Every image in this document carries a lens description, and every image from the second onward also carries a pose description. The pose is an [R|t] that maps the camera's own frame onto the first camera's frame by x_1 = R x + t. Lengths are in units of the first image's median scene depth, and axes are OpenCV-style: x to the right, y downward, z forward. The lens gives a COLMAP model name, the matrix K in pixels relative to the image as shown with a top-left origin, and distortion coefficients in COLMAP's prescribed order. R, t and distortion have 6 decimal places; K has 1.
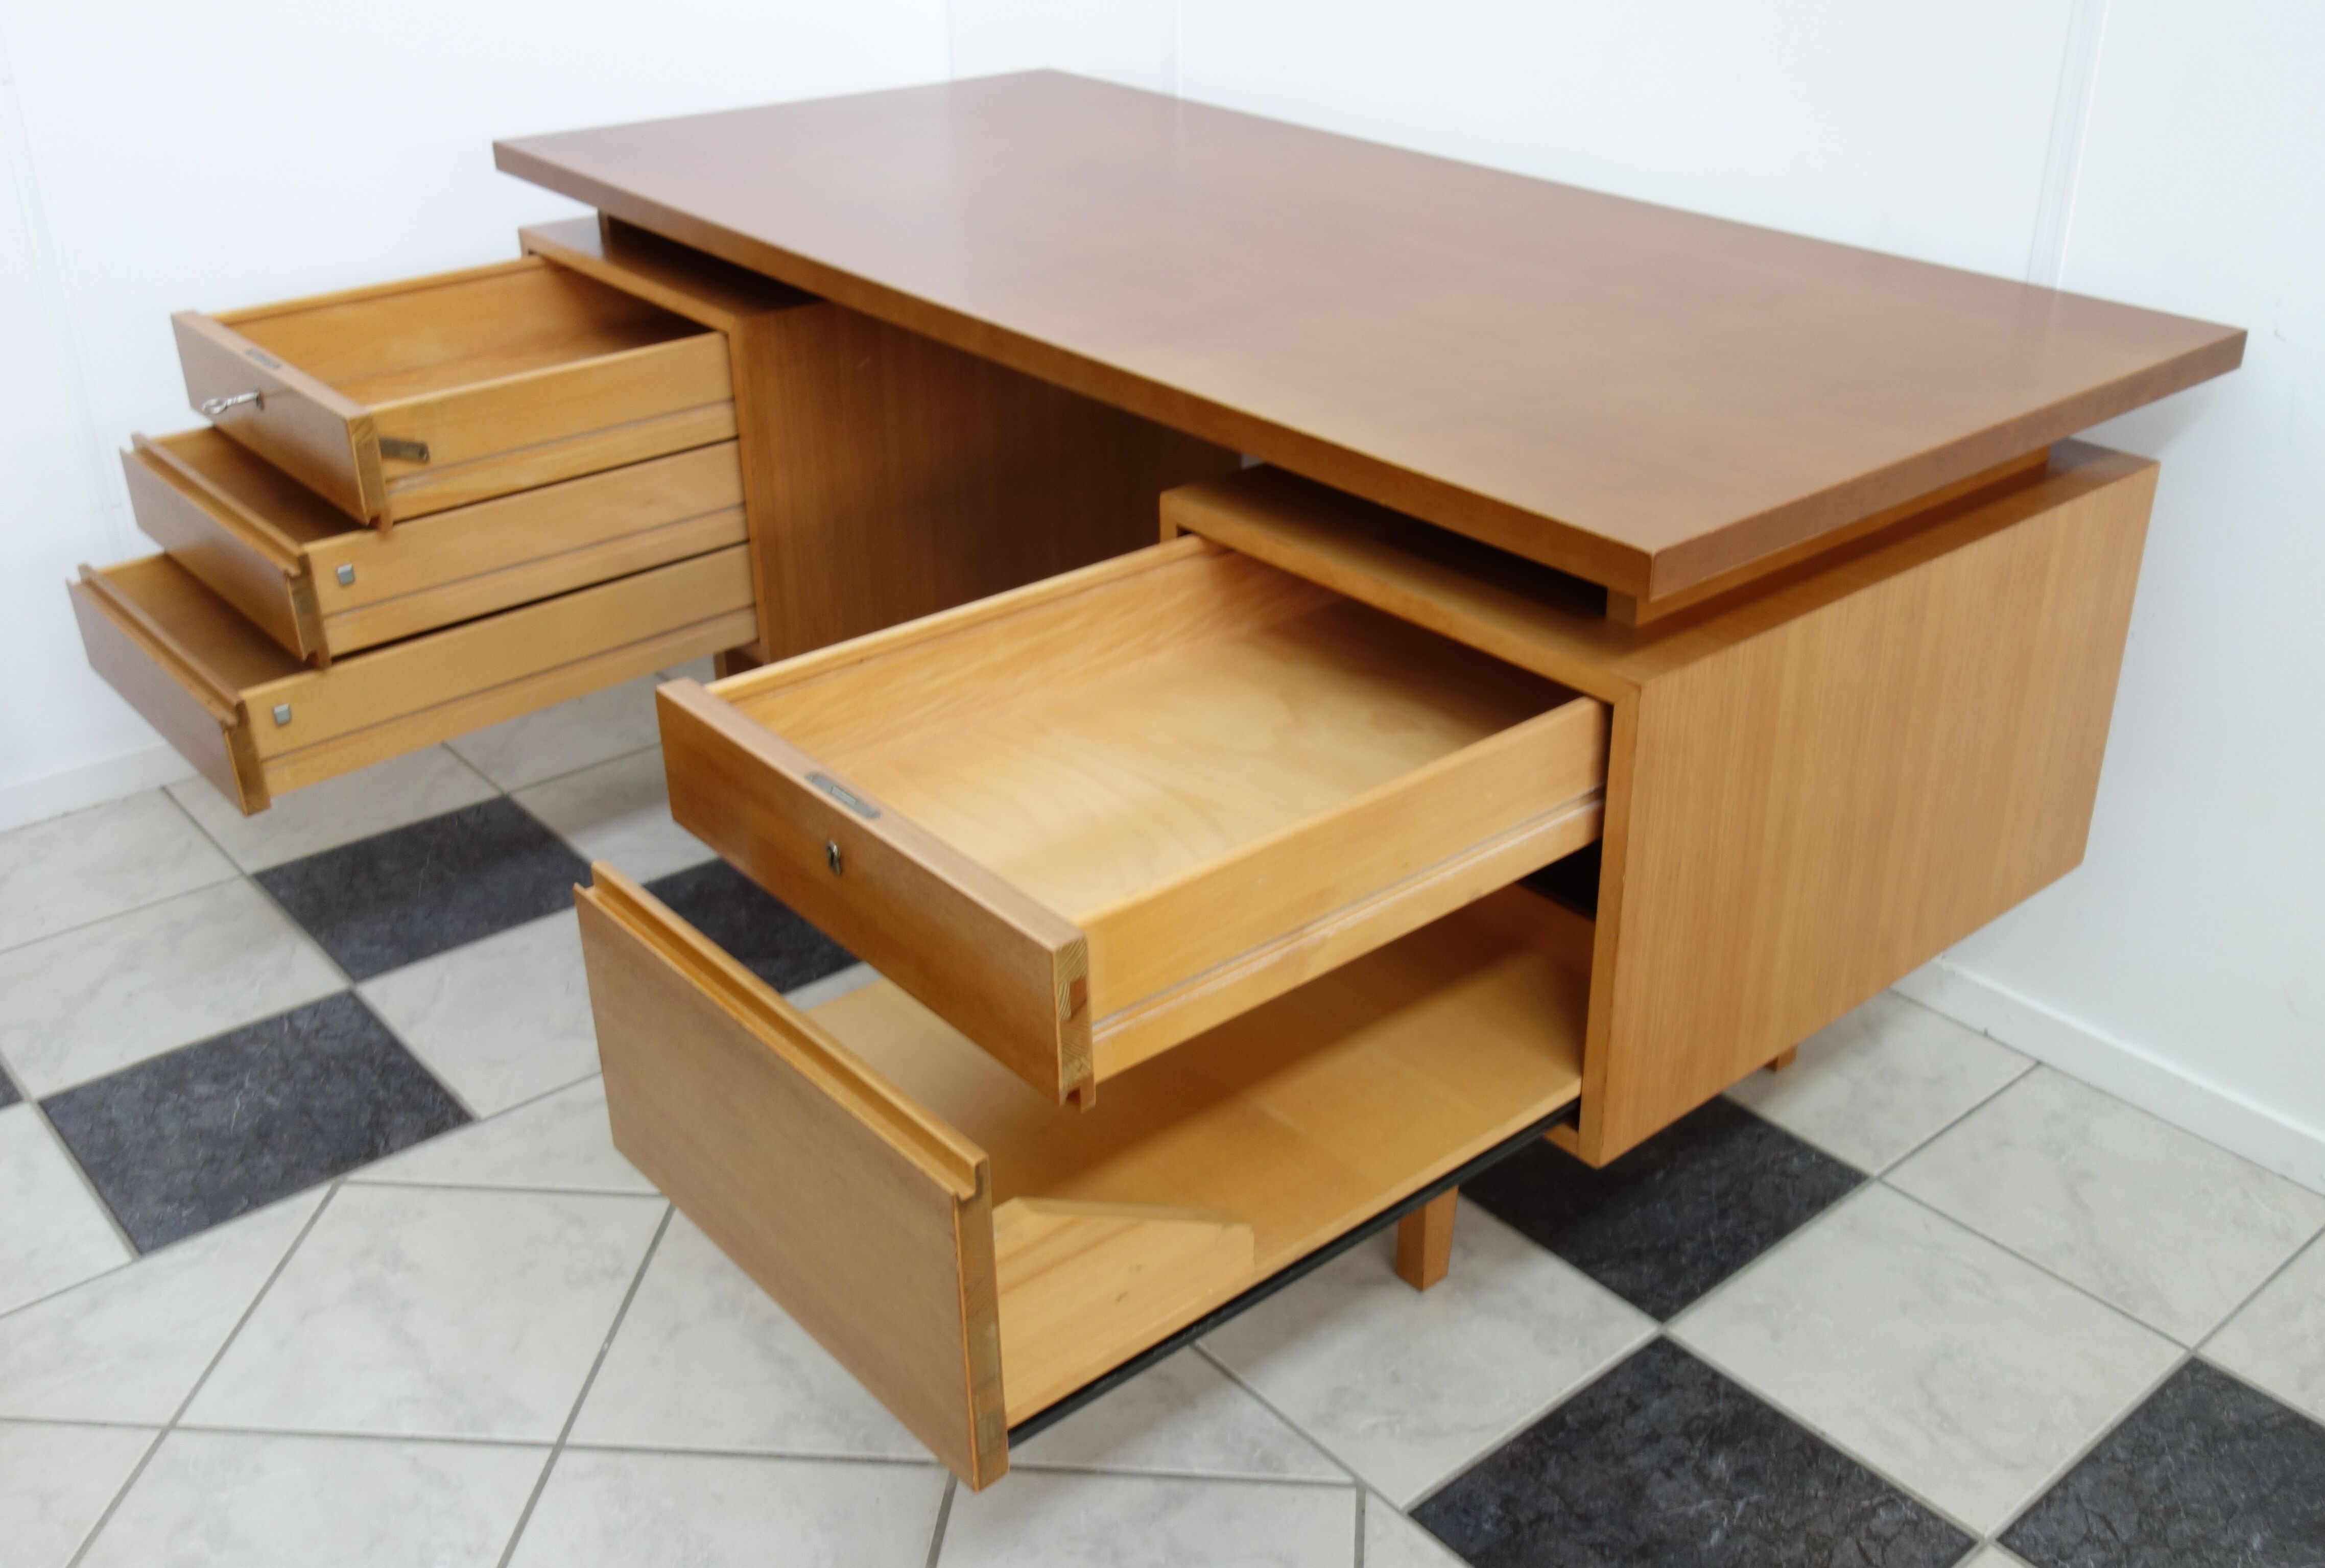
lens RADIAL K [[2154.9, 0, 1282.5], [0, 2154.9, 771.0], [0, 0, 1]] dist [-0.007284, 0.000000]
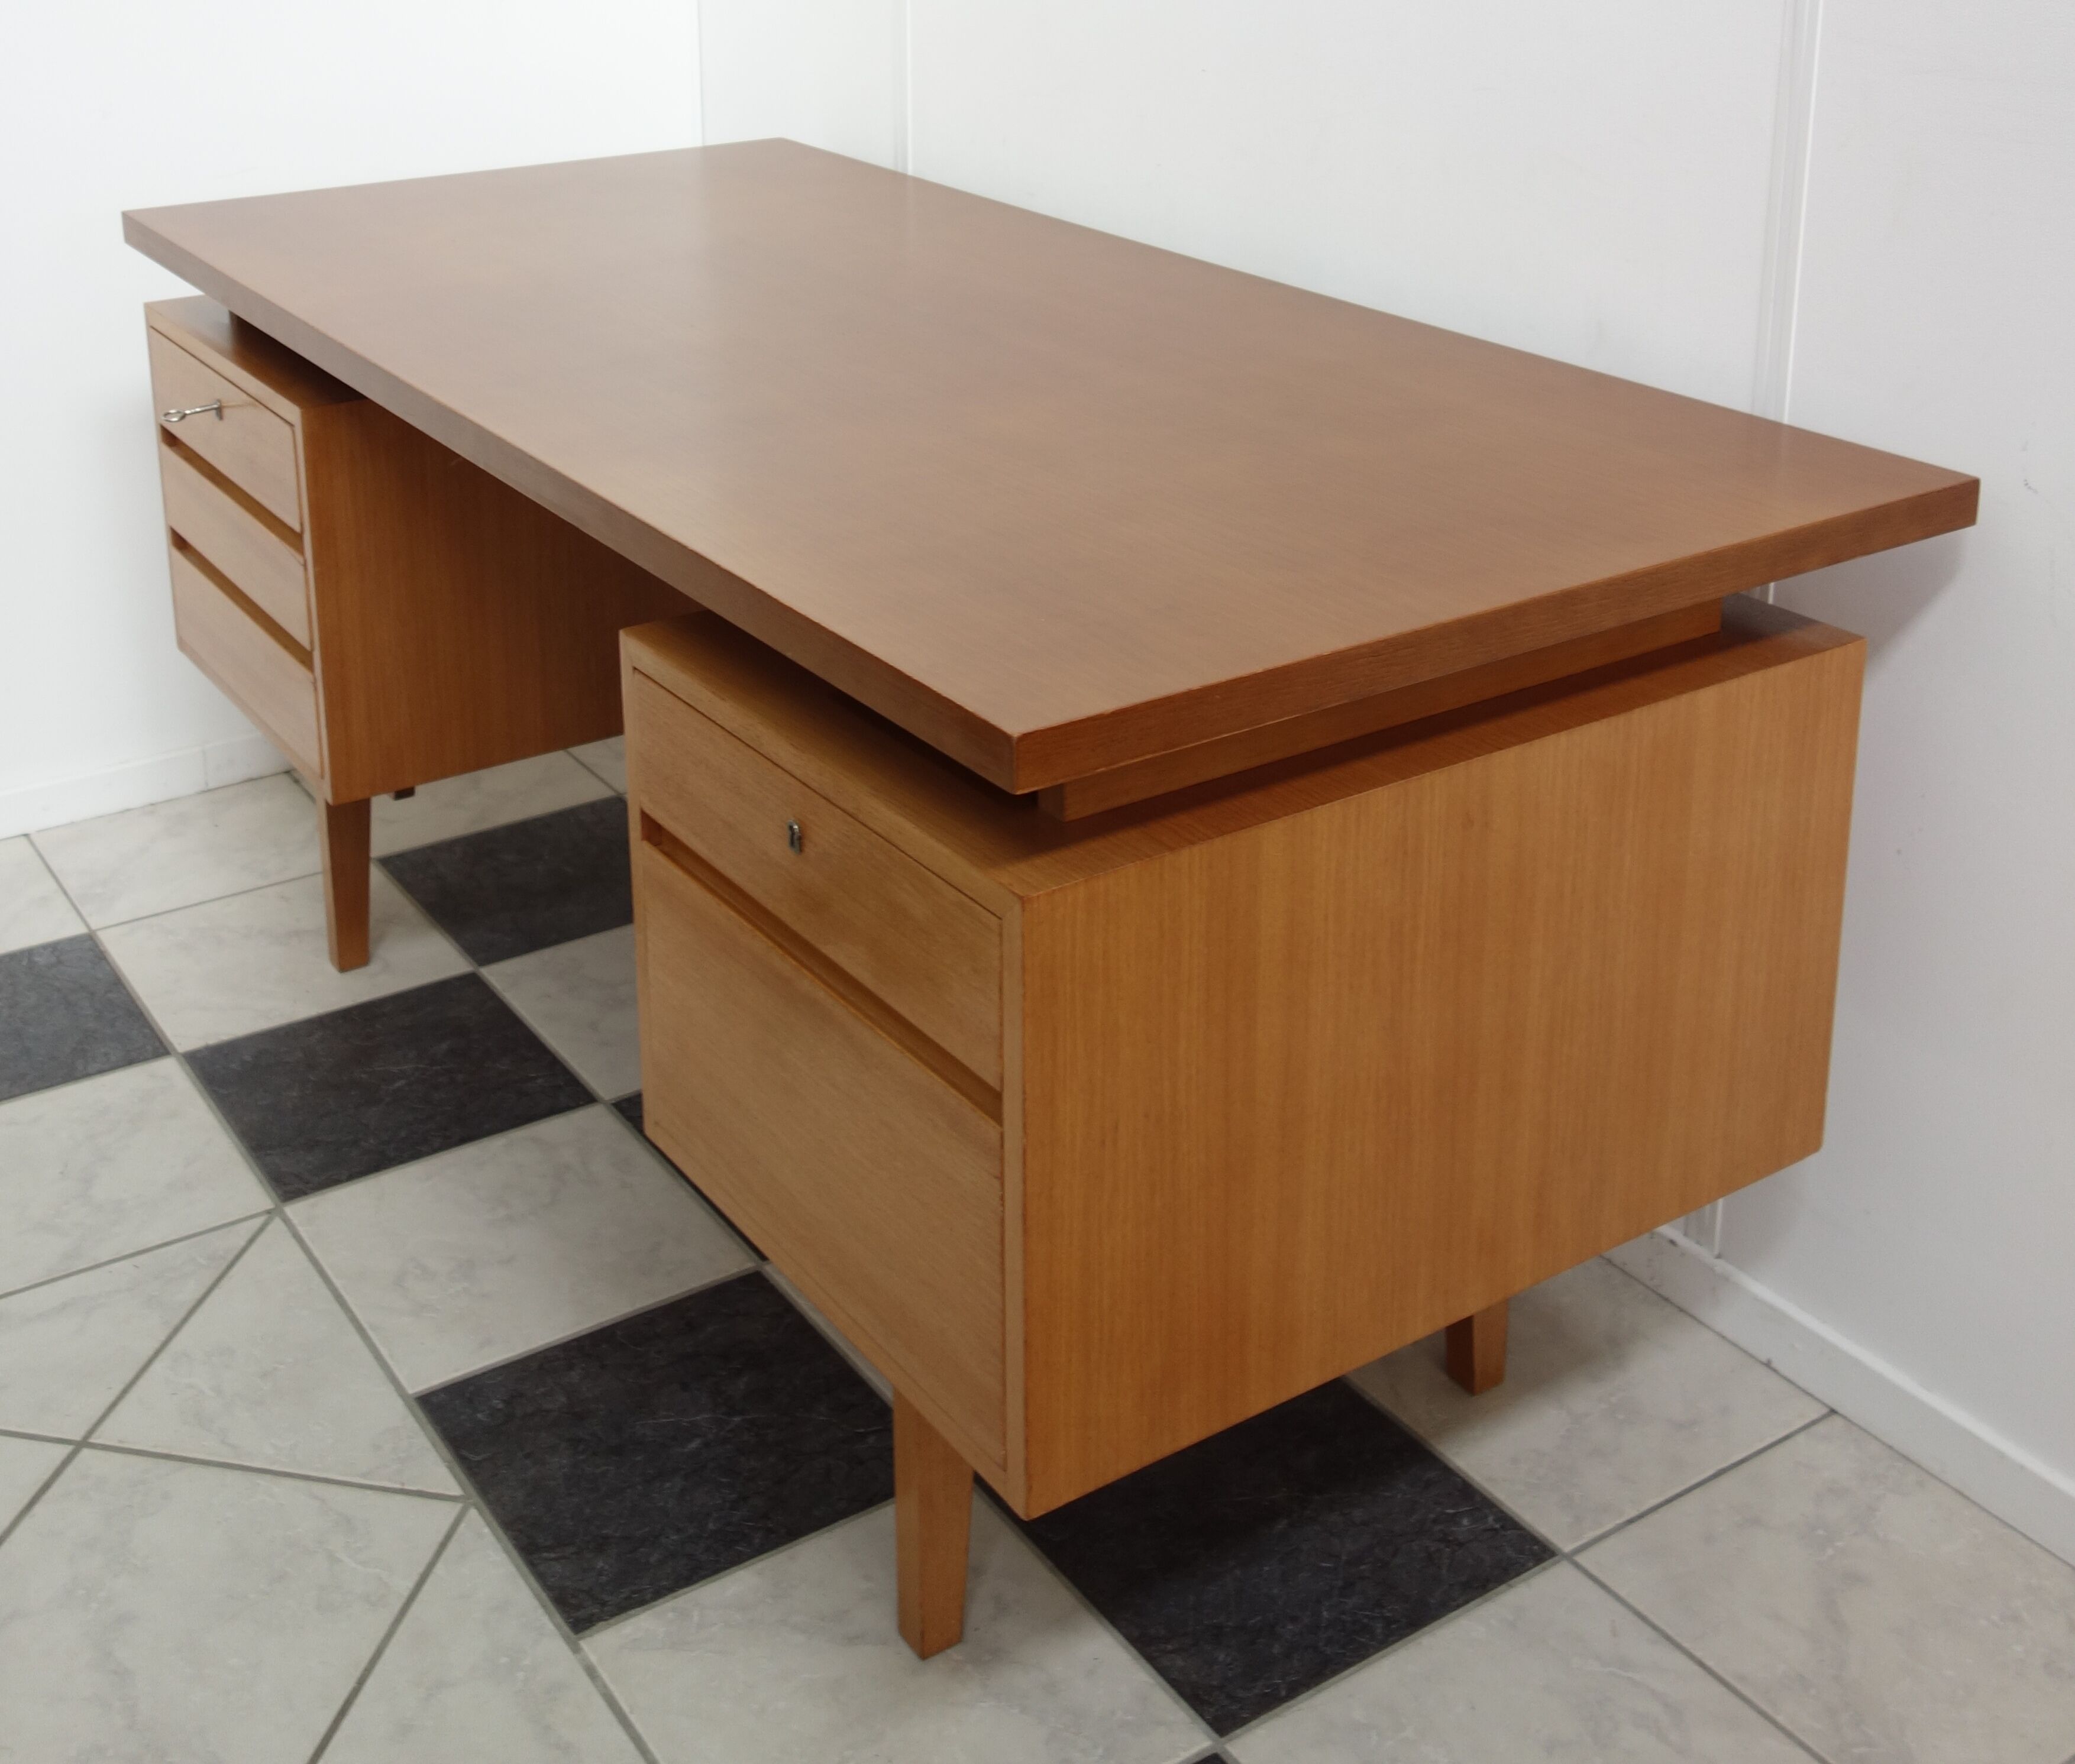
lens RADIAL K [[2502.1, 0, 1015.7], [0, 2502.1, 421.7], [0, 0, 1]] dist [-0.003091, 0.000000]
pose [[0.988651, 0.026617, -0.147855, 0.216914], [-0.055127, 0.979801, -0.192226, -0.024948], [0.139752, 0.198195, 0.970149, 0.037353]]
